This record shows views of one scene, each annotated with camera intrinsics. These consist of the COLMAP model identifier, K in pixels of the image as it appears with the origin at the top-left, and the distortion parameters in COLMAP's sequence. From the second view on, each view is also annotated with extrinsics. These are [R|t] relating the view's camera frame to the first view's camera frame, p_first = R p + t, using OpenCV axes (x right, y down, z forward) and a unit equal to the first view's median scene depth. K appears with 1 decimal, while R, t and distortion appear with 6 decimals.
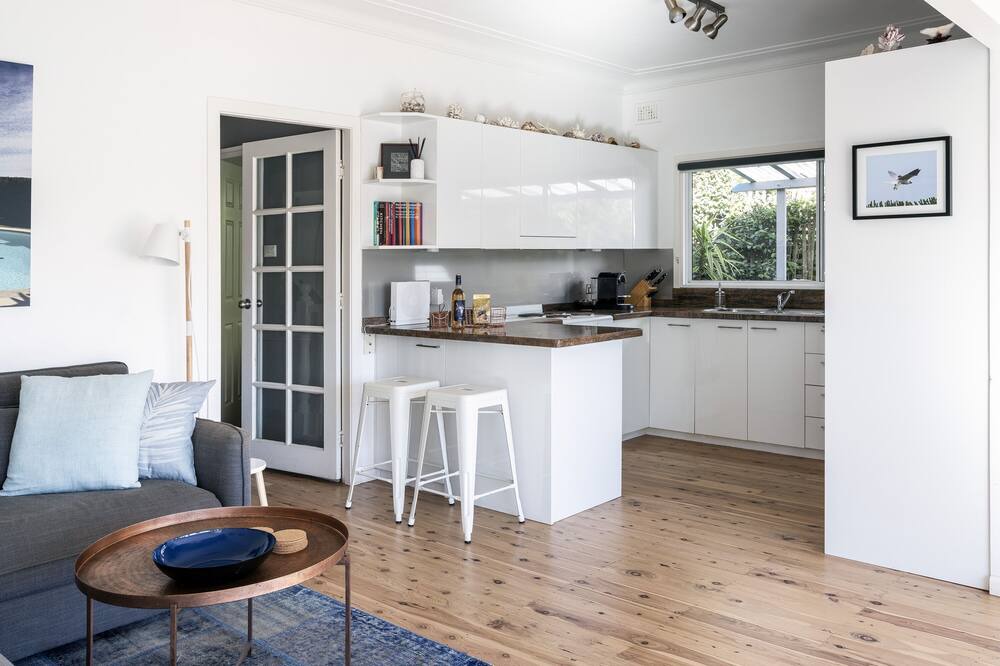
lens RADIAL K [[853.2, 0, 479.4], [0, 853.2, 290.2], [0, 0, 1]] dist [0.015499, -0.023826]
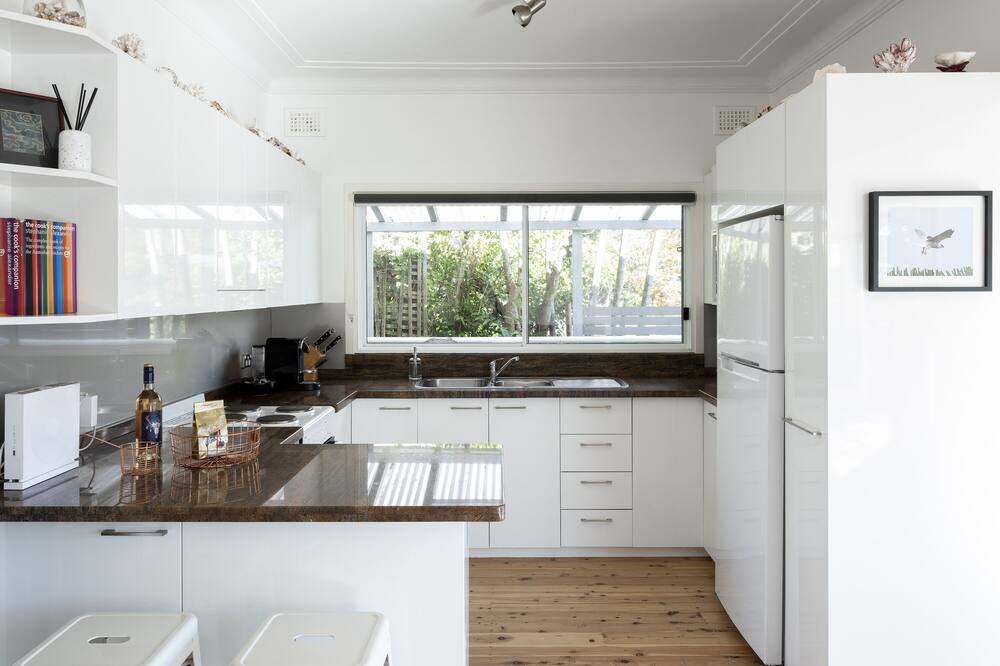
lens RADIAL K [[767.1, 0, 503.9], [0, 767.1, 321.0], [0, 0, 1]] dist [0.000692, -0.013971]
pose [[0.730298, -0.017338, 0.682909, -0.188476], [0.015646, 0.999840, 0.008653, -0.048449], [-0.682950, 0.004366, 0.730452, 0.528390]]
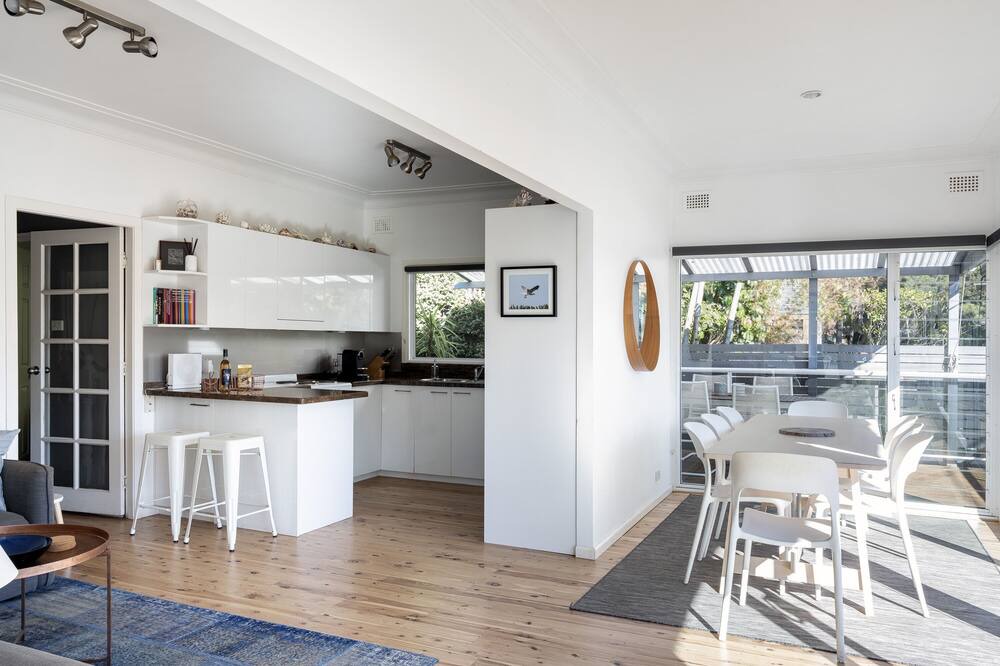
lens RADIAL K [[767.1, 0, 476.7], [0, 767.1, 401.4], [0, 0, 1]] dist [0.000692, -0.013971]
pose [[0.959687, 0.001648, 0.281065, 0.013461], [-0.014492, 0.998943, 0.043627, 0.004895], [-0.280696, -0.045941, 0.958697, -0.199521]]
